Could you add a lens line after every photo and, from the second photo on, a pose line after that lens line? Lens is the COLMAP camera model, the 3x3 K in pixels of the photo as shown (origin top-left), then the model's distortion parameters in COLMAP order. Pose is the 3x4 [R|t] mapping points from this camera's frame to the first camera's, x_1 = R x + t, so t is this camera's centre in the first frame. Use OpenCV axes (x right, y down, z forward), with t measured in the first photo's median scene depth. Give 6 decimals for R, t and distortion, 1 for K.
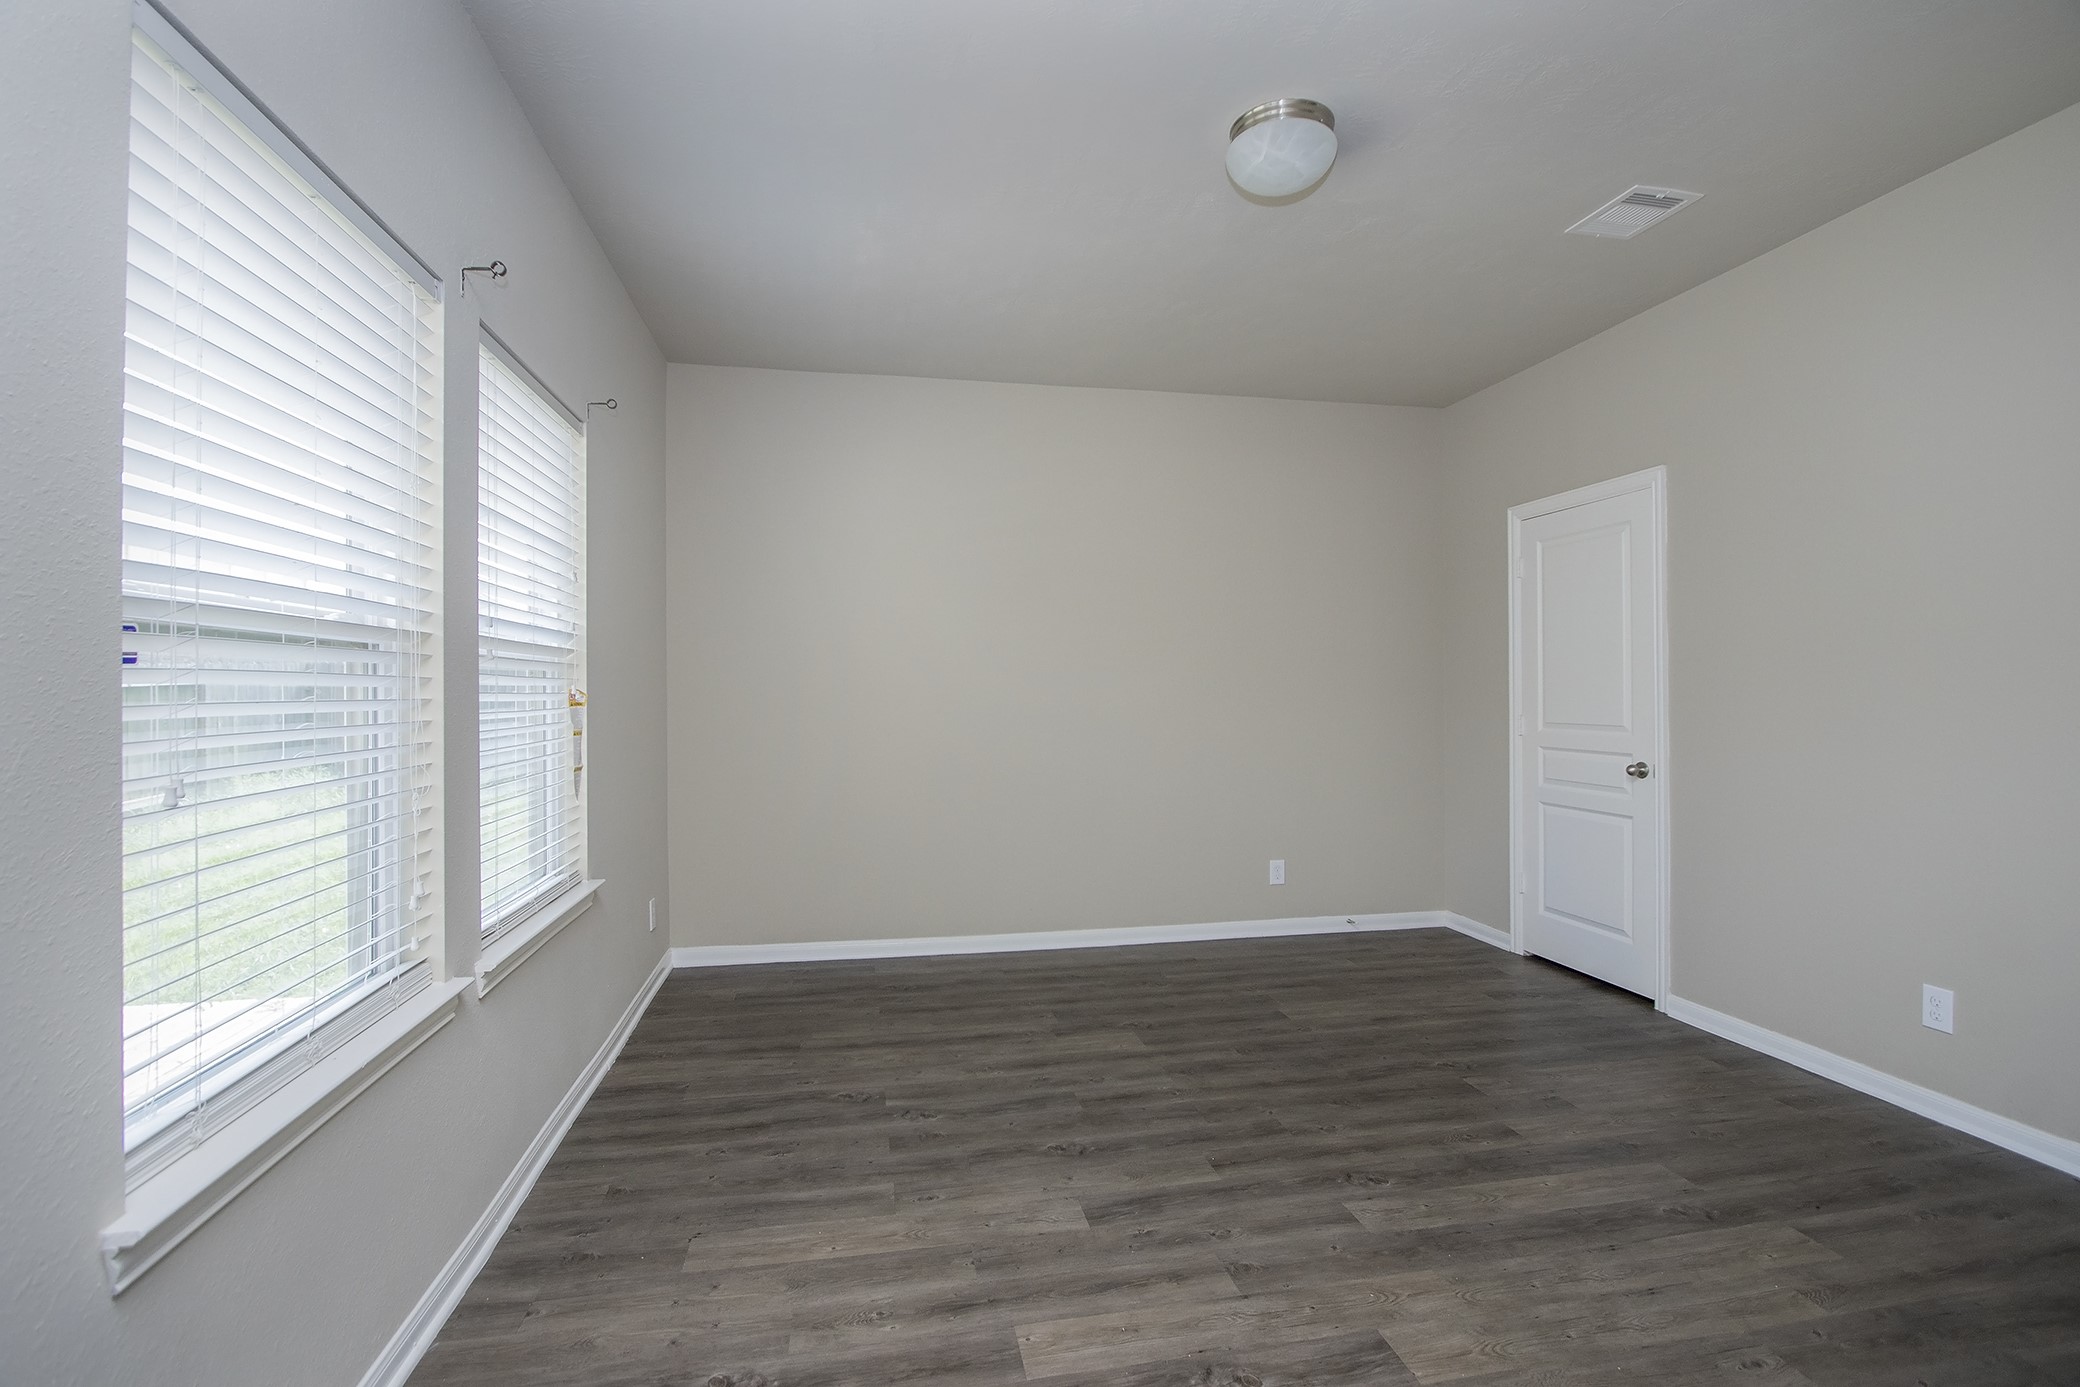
lens RADIAL K [[957.4, 0, 1040.5], [0, 957.4, 690.0], [0, 0, 1]] dist [-0.014766, 0.000846]
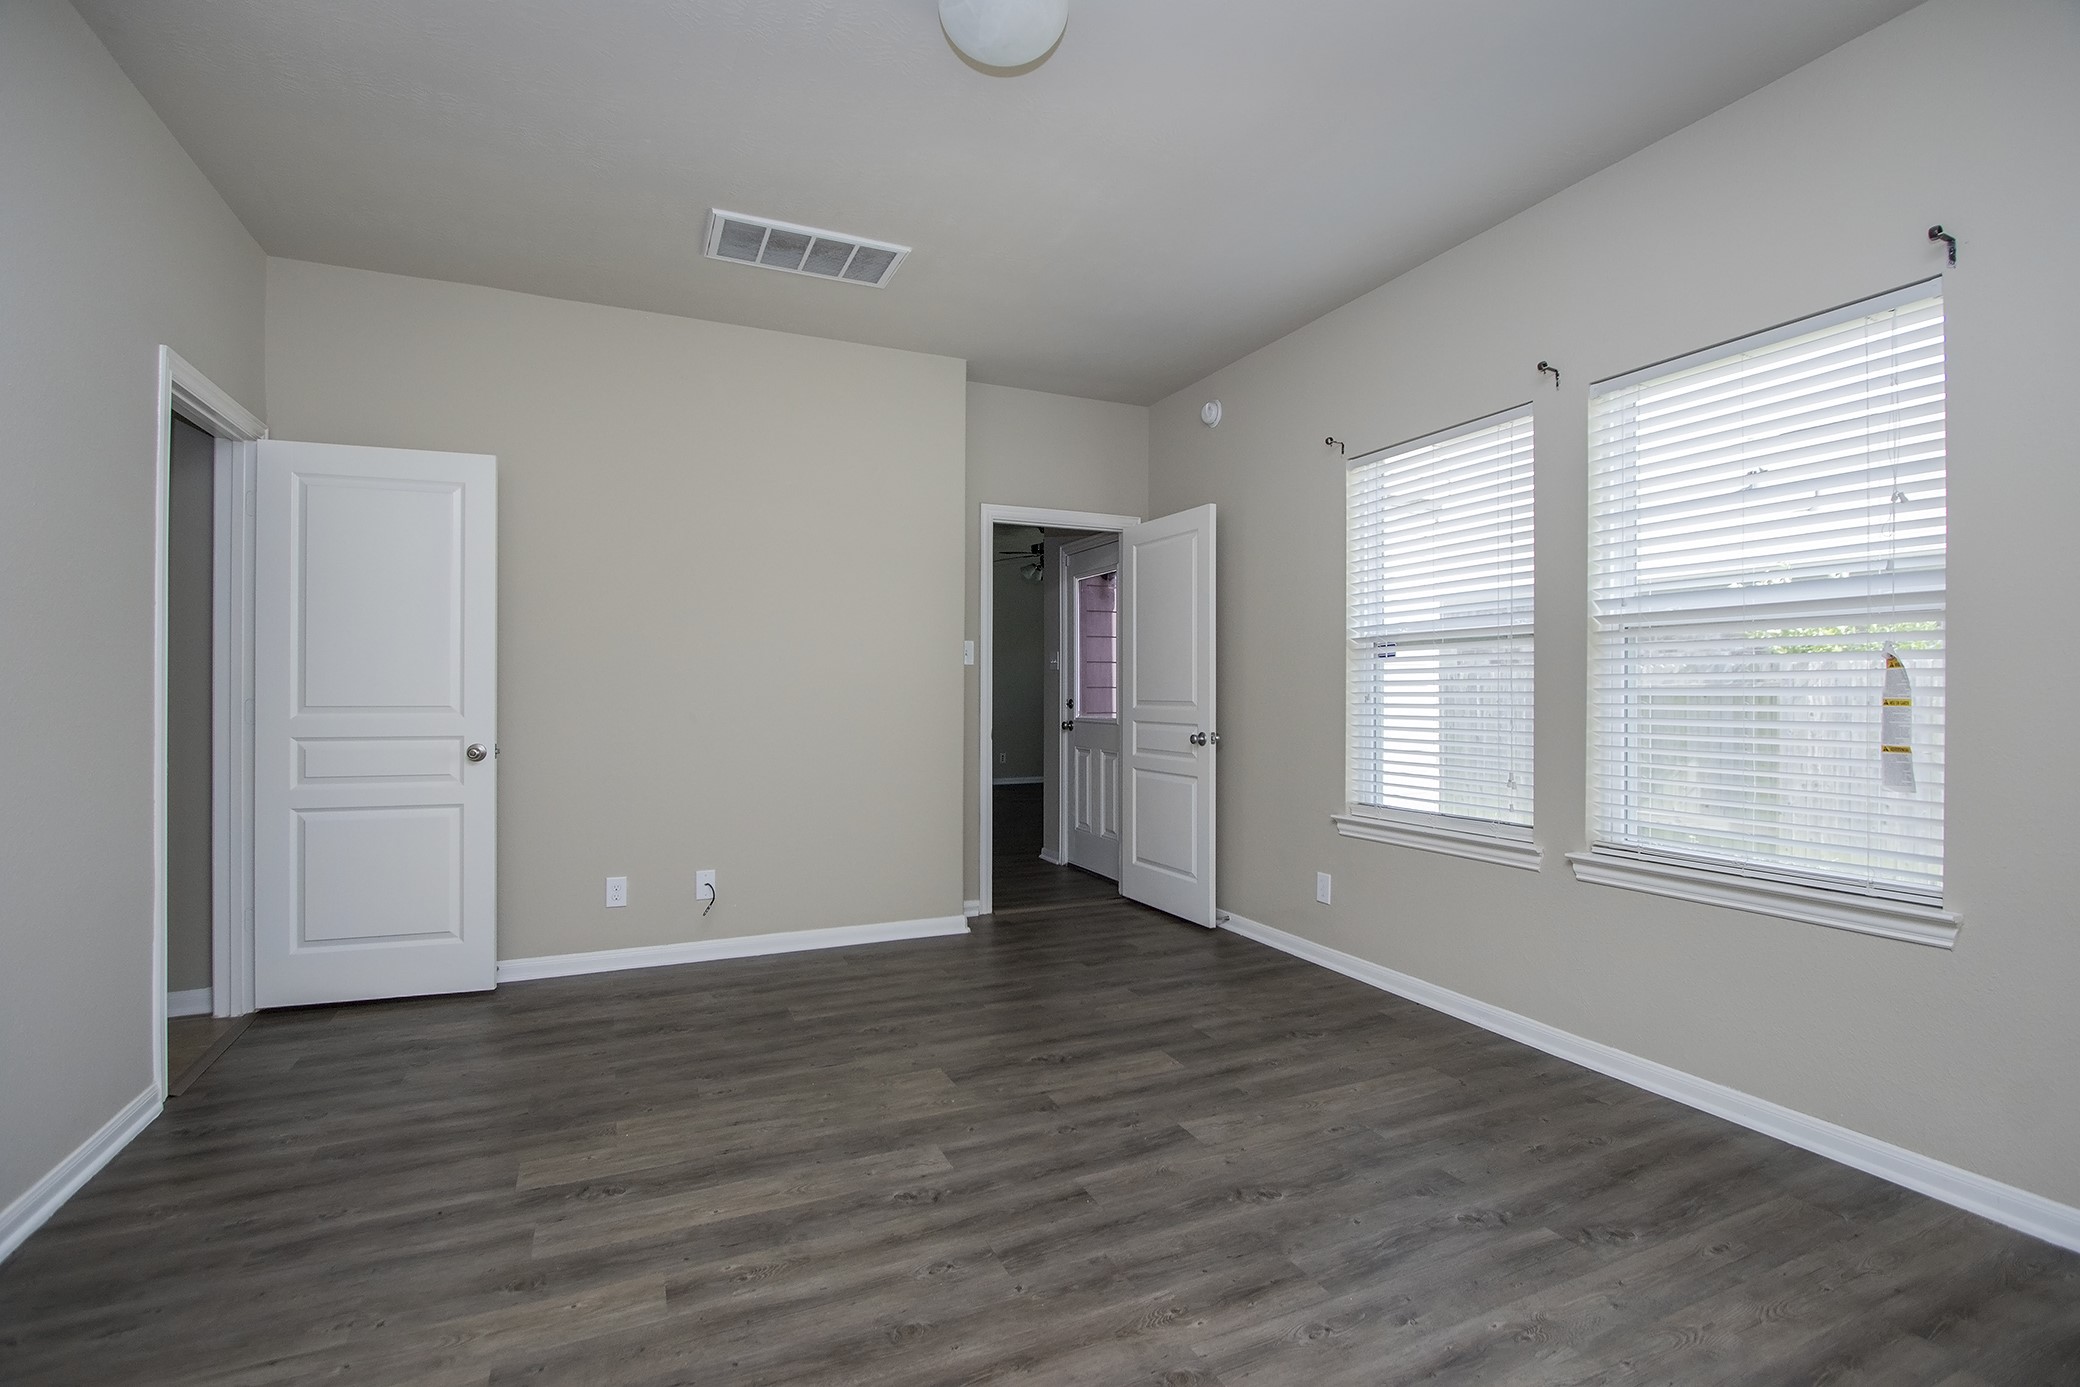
lens RADIAL K [[957.4, 0, 1043.0], [0, 957.4, 705.5], [0, 0, 1]] dist [-0.014766, 0.000846]
pose [[-0.971548, 0.008133, -0.236703, 0.437407], [0.004899, 0.999886, 0.014249, 0.040719], [0.236792, 0.012684, -0.971478, 1.897698]]
